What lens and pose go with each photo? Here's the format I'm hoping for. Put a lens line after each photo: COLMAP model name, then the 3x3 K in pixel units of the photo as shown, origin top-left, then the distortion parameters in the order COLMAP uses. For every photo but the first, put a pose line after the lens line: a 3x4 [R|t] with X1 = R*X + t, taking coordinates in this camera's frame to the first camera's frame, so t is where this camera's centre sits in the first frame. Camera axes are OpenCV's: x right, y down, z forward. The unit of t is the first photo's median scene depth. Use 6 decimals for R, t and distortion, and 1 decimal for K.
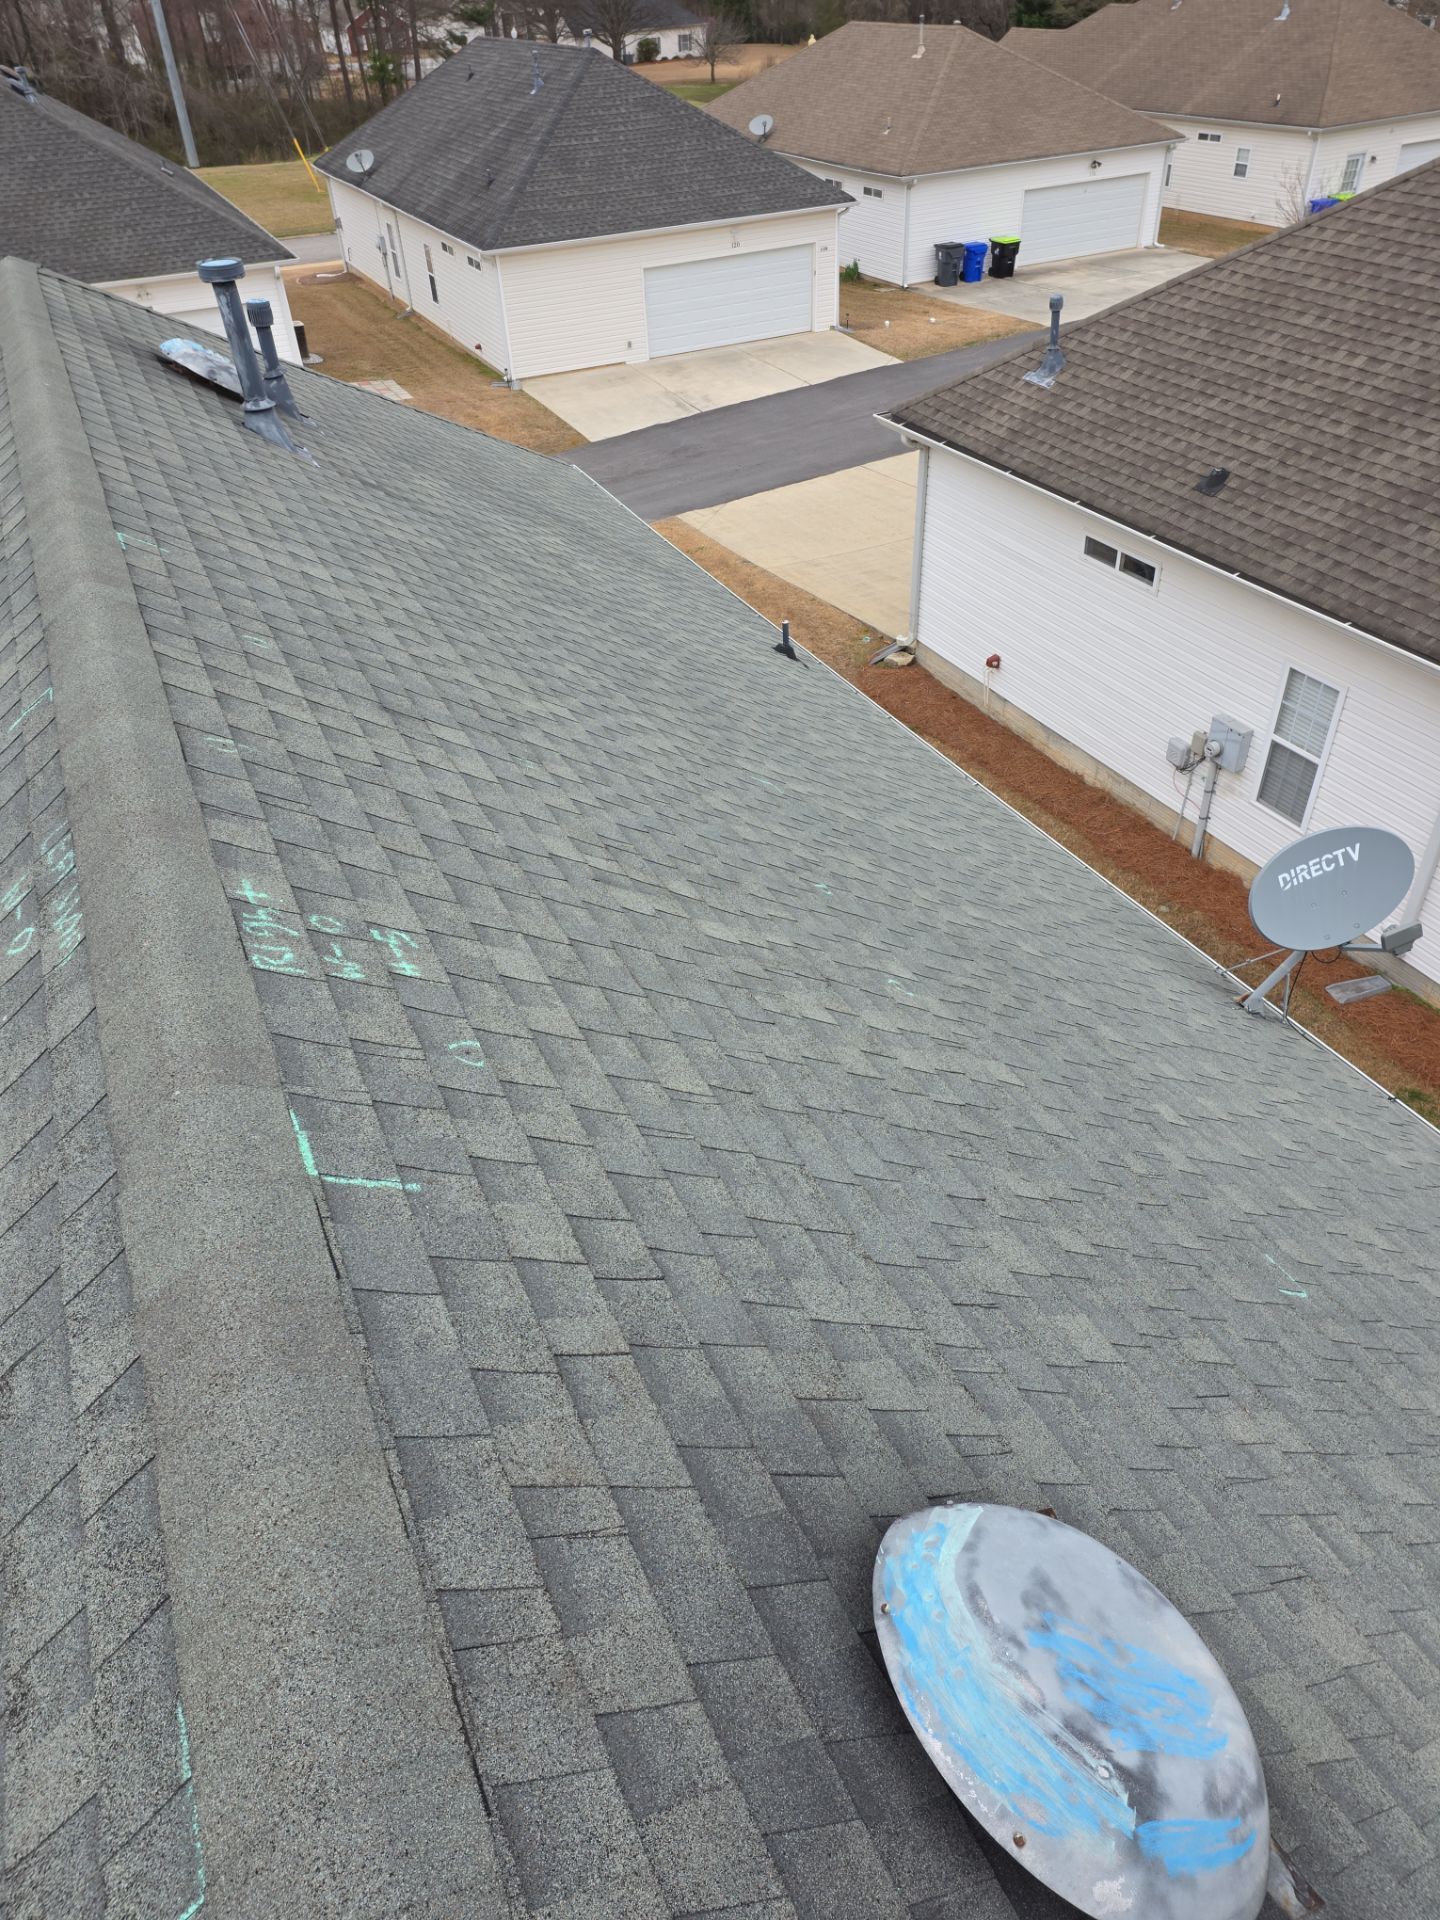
lens RADIAL K [[1288.0, 0, 720.0], [0, 1288.0, 960.0], [0, 0, 1]] dist [0.046266, -0.001065]
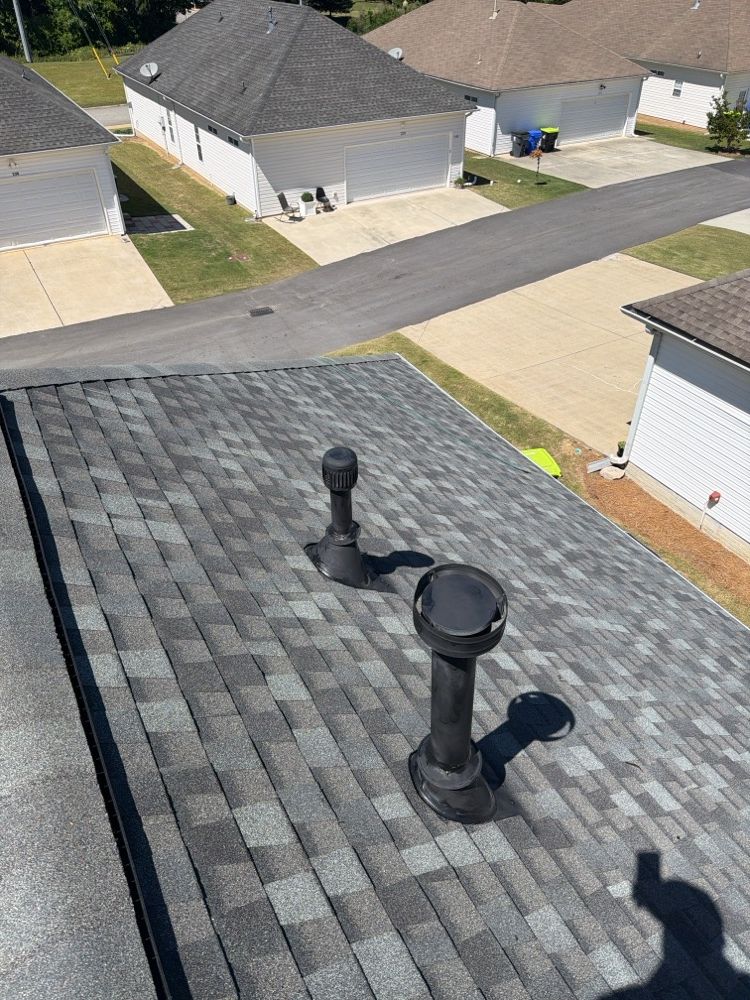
lens RADIAL K [[715.9, 0, 375.0], [0, 715.9, 500.0], [0, 0, 1]] dist [0.004771, 0.000607]
pose [[0.996984, -0.008756, 0.077112, -0.092875], [0.008518, 0.999958, 0.003420, -0.117872], [-0.077138, -0.002752, 0.997017, 0.154822]]
